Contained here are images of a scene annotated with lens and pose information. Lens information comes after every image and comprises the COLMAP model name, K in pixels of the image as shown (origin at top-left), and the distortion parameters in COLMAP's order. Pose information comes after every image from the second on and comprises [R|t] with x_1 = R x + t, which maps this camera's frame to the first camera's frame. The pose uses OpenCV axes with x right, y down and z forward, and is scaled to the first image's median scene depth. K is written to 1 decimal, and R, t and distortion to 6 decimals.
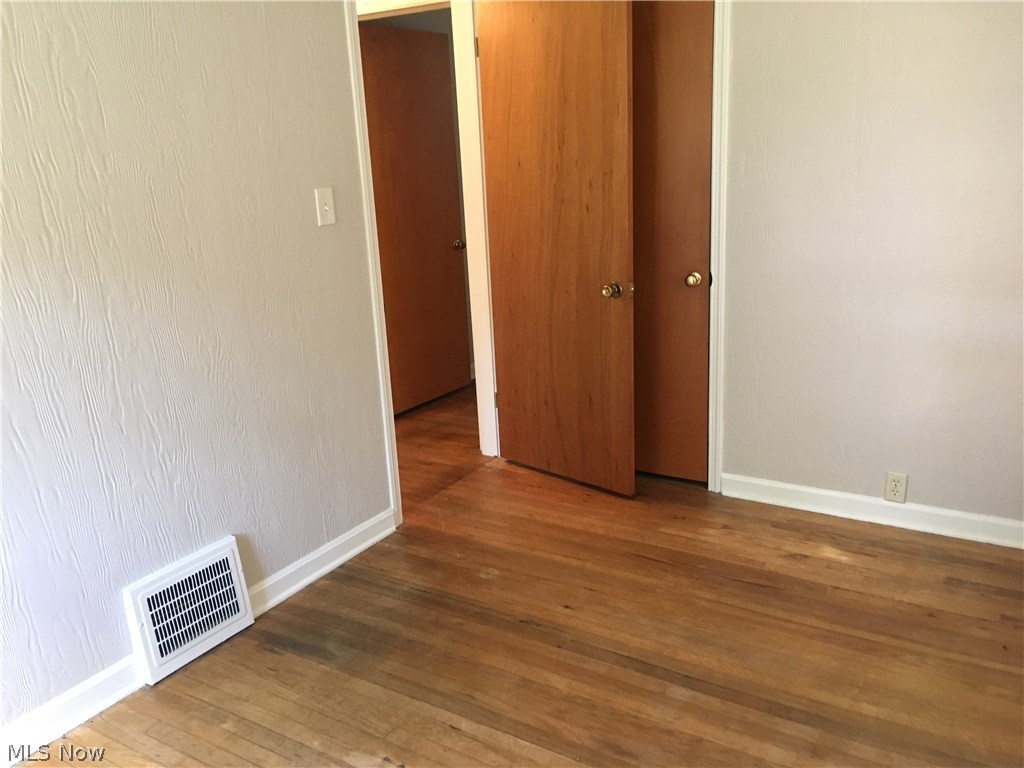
lens RADIAL K [[876.0, 0, 510.0], [0, 876.0, 388.3], [0, 0, 1]] dist [0.069488, -0.088669]
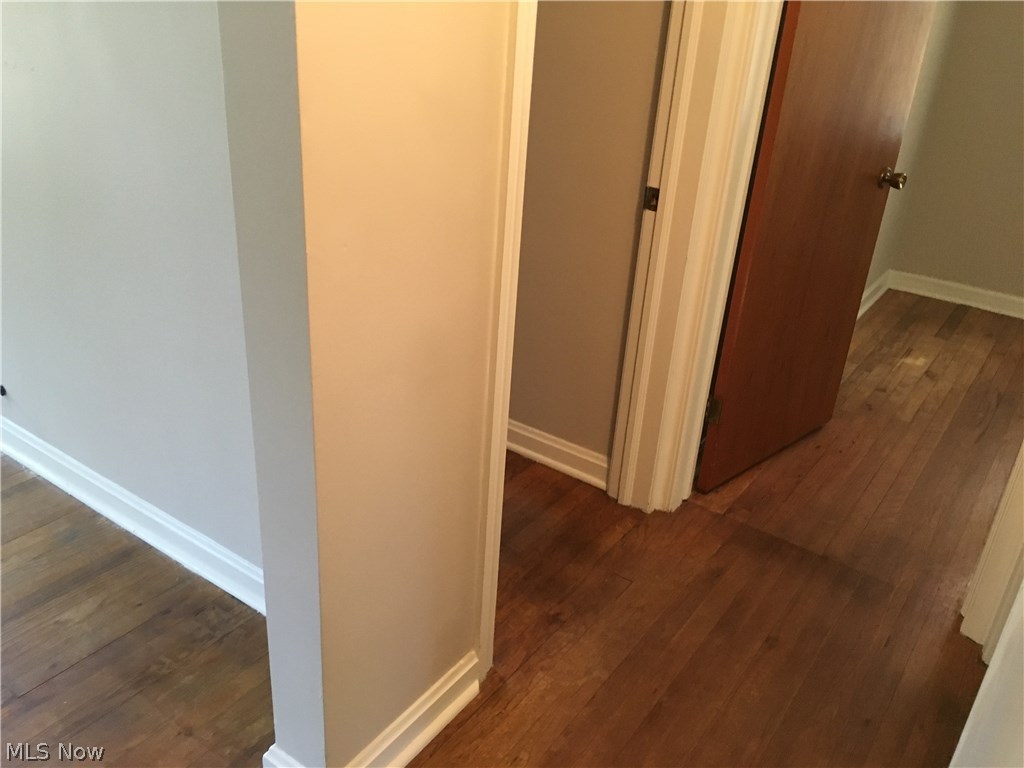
lens RADIAL K [[876.0, 0, 510.0], [0, 876.0, 388.3], [0, 0, 1]] dist [0.069488, -0.088669]
pose [[0.045648, -0.399051, 0.915792, -0.719599], [0.210815, 0.899949, 0.381639, -0.329078], [-0.976460, 0.175641, 0.125207, 1.324100]]
